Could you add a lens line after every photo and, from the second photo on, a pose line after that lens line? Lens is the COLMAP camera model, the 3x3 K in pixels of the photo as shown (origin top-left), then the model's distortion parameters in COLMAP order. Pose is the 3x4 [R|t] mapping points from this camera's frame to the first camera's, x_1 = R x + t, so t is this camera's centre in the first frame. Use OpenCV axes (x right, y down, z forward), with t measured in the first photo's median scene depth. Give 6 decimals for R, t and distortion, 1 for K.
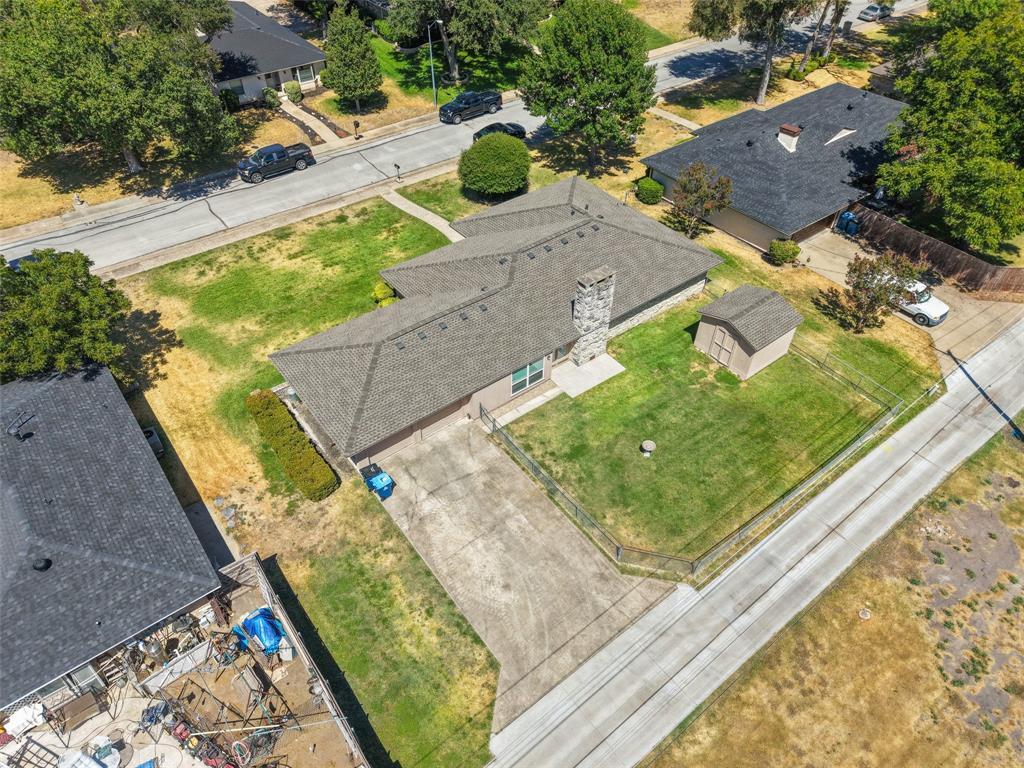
lens RADIAL K [[676.5, 0, 509.4], [0, 676.5, 386.2], [0, 0, 1]] dist [0.055627, -0.024294]
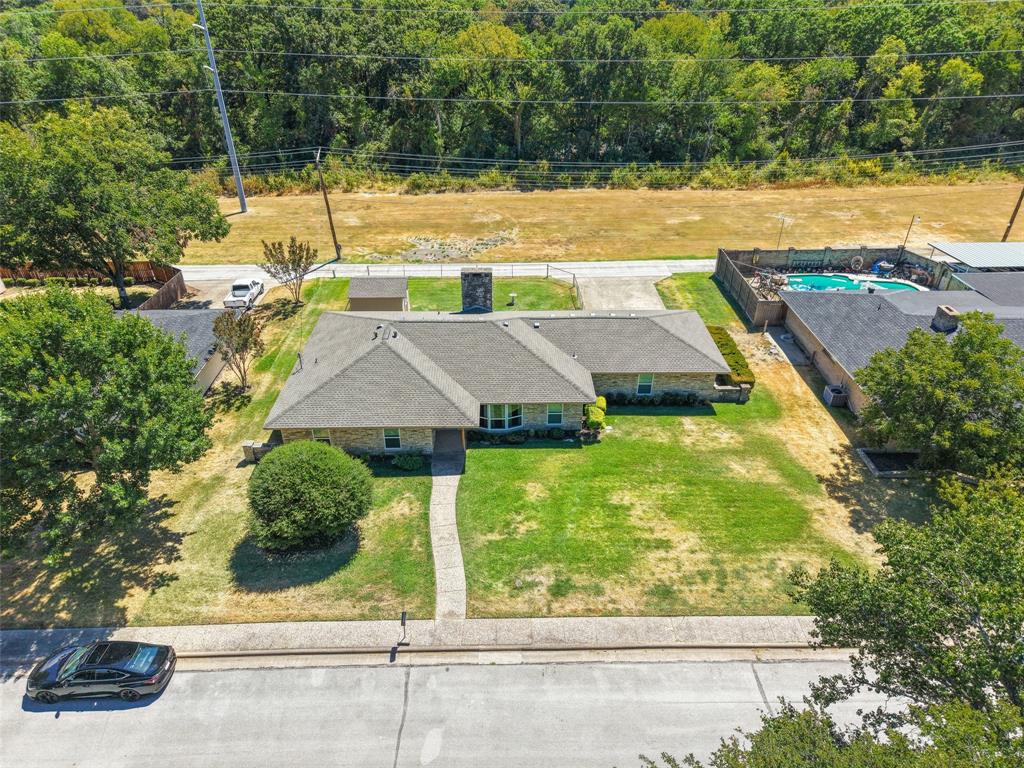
lens RADIAL K [[676.5, 0, 509.4], [0, 676.5, 386.2], [0, 0, 1]] dist [0.055627, -0.024294]
pose [[-0.801566, -0.314431, 0.508552, -0.497695], [0.416763, 0.316054, 0.852302, -0.896848], [-0.428720, 0.895122, -0.122295, 1.022564]]
